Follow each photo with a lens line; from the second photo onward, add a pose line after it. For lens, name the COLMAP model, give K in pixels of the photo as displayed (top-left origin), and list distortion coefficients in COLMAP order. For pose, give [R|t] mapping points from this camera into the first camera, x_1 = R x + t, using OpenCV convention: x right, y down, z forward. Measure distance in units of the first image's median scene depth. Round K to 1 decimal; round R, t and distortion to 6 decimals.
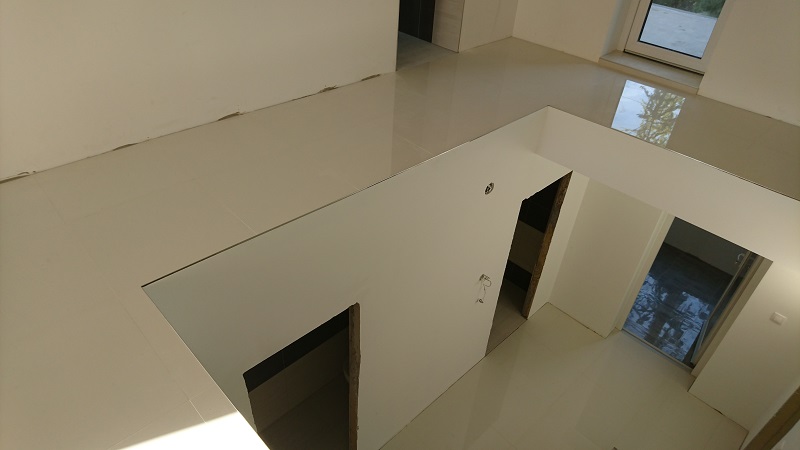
lens RADIAL K [[501.8, 0, 397.3], [0, 501.8, 224.0], [0, 0, 1]] dist [0.003985, -0.000227]
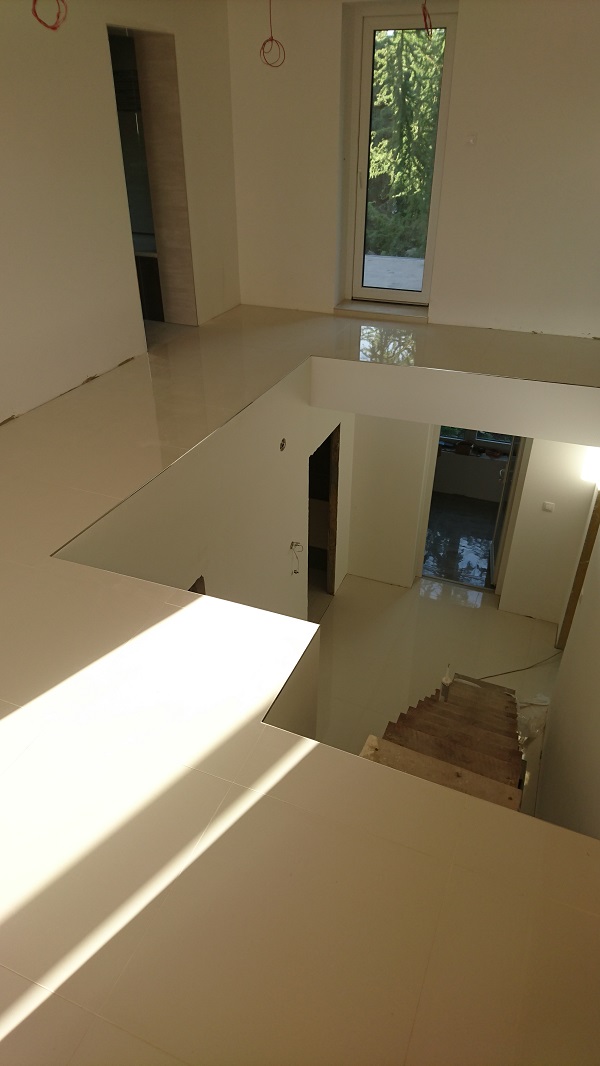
lens RADIAL K [[668.7, 0, 302.2], [0, 668.7, 533.8], [0, 0, 1]] dist [0.003985, -0.000227]
pose [[0.904550, -0.265117, 0.333919, -0.226804], [0.289114, 0.957010, -0.023357, 0.117968], [-0.313371, 0.117668, 0.942313, -0.197694]]
